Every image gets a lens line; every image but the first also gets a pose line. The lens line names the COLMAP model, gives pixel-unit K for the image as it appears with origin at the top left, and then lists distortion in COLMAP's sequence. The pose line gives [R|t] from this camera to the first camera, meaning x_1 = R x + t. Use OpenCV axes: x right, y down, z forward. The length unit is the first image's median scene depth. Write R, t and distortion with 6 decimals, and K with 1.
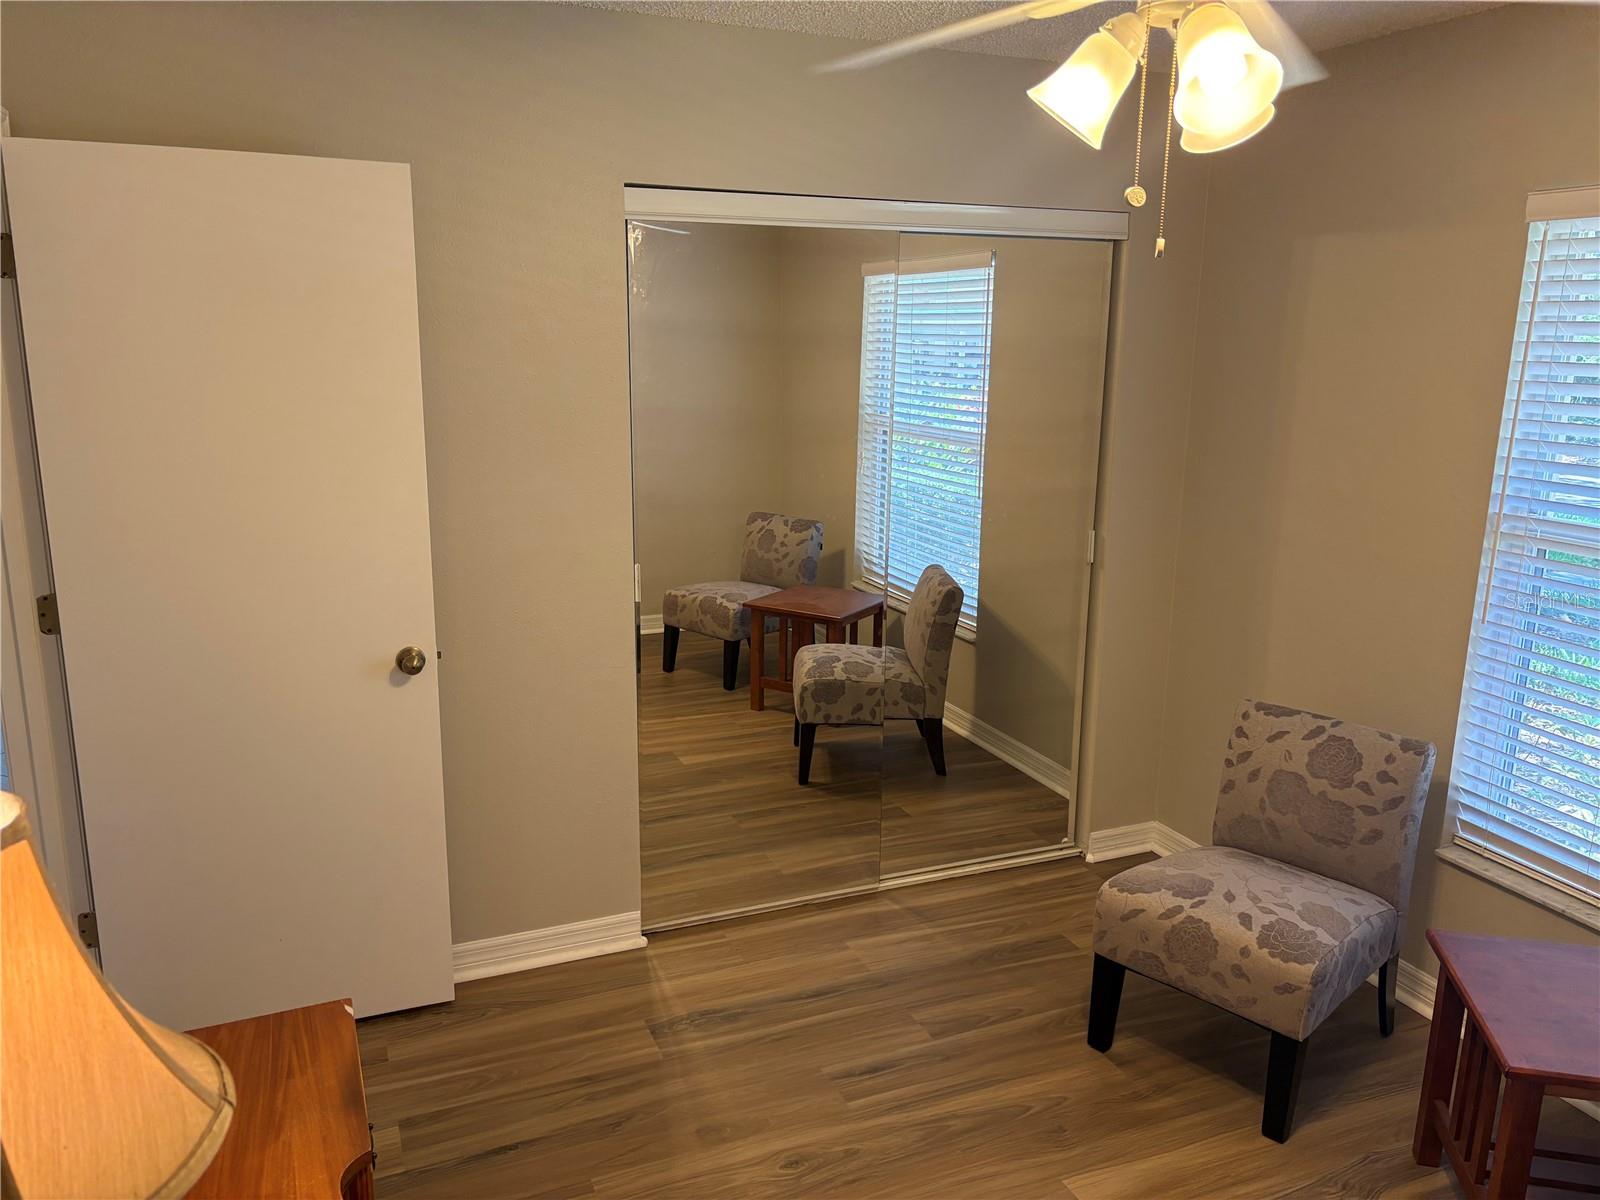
lens RADIAL K [[1214.8, 0, 793.7], [0, 1214.8, 606.1], [0, 0, 1]] dist [0.012285, -0.004341]
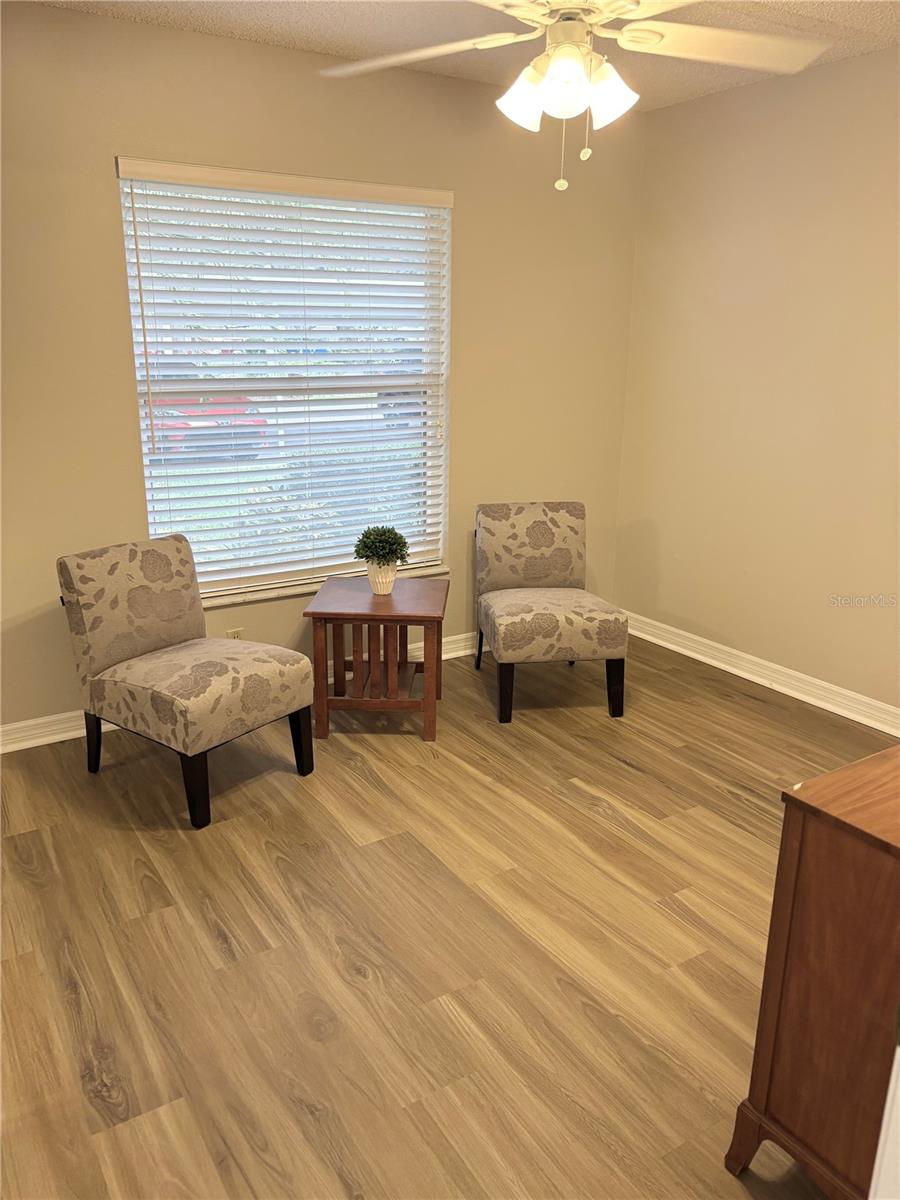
lens RADIAL K [[911.1, 0, 448.9], [0, 911.1, 612.2], [0, 0, 1]] dist [0.012285, -0.004341]
pose [[-0.170273, -0.300875, 0.938340, -0.633304], [0.211961, 0.918772, 0.333063, -0.105719], [-0.962330, 0.255603, -0.092668, 0.804601]]
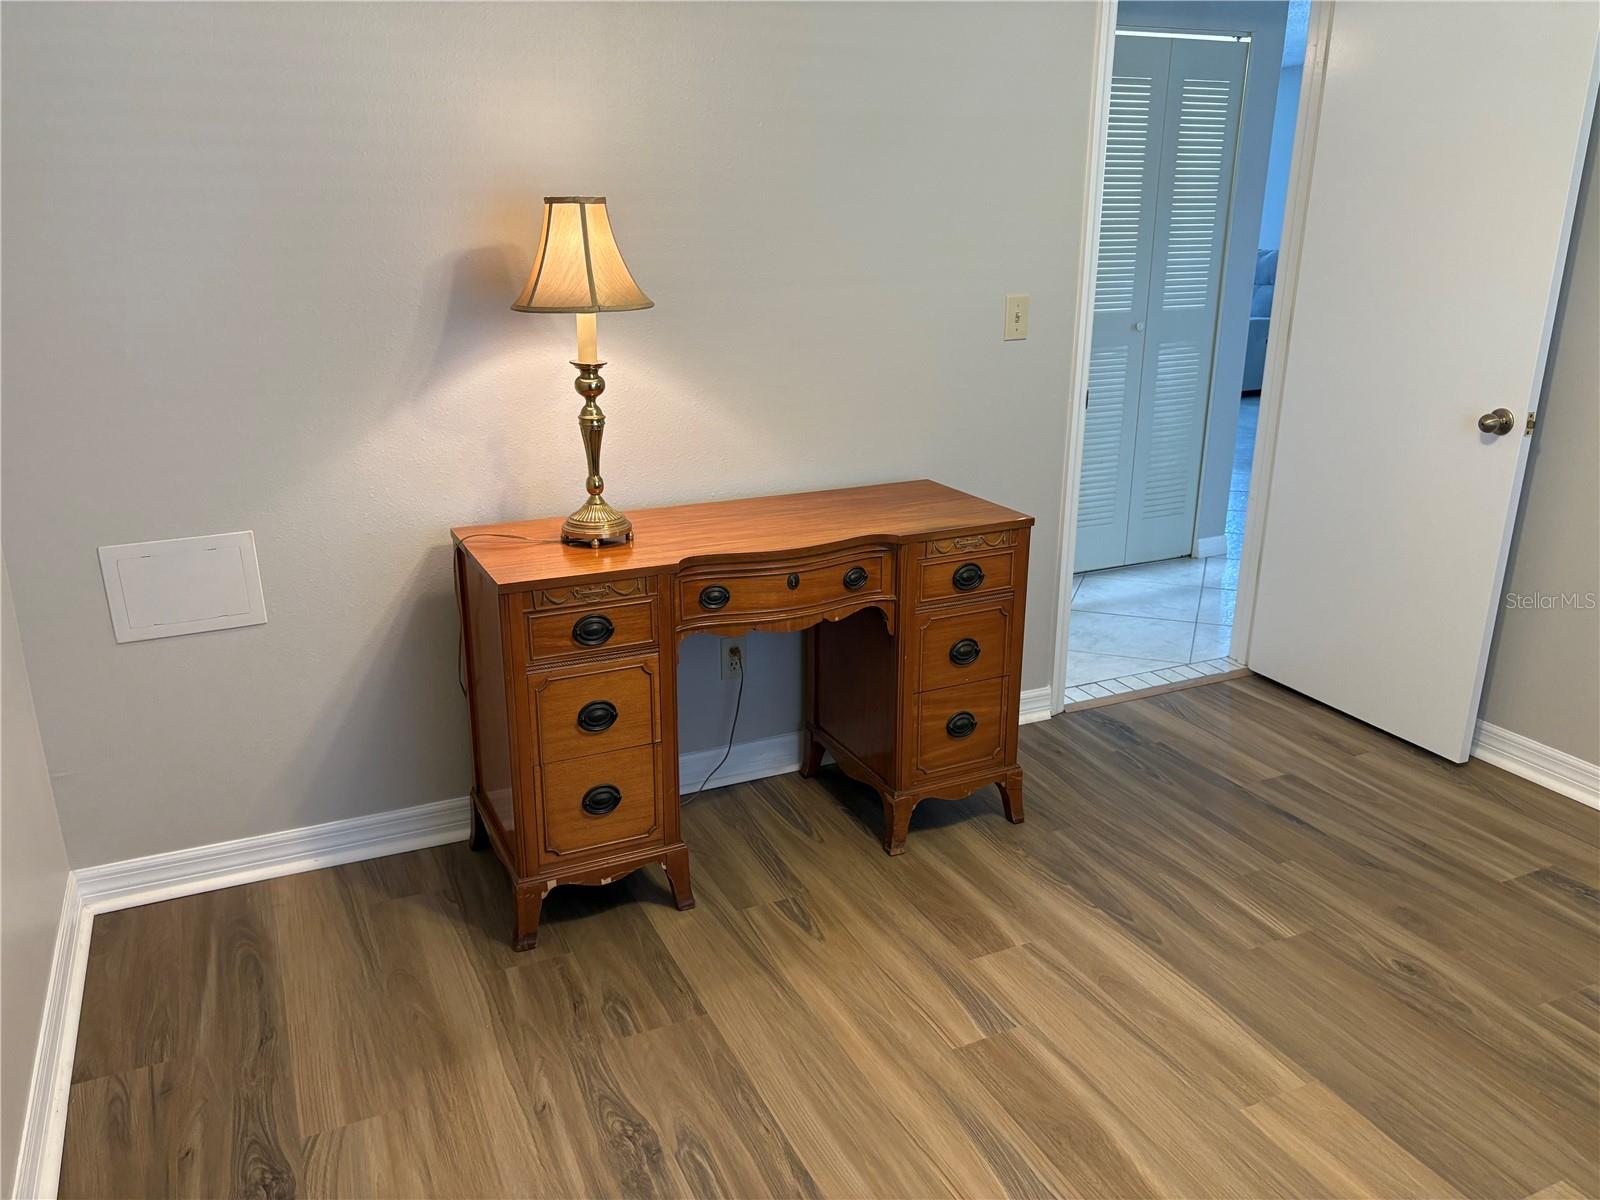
lens RADIAL K [[1214.8, 0, 793.7], [0, 1214.8, 606.1], [0, 0, 1]] dist [0.012285, -0.004341]
pose [[0.038250, 0.307307, -0.950841, 0.703694], [-0.223206, 0.930124, 0.291632, 0.022354], [0.974021, 0.201079, 0.104170, 0.333671]]
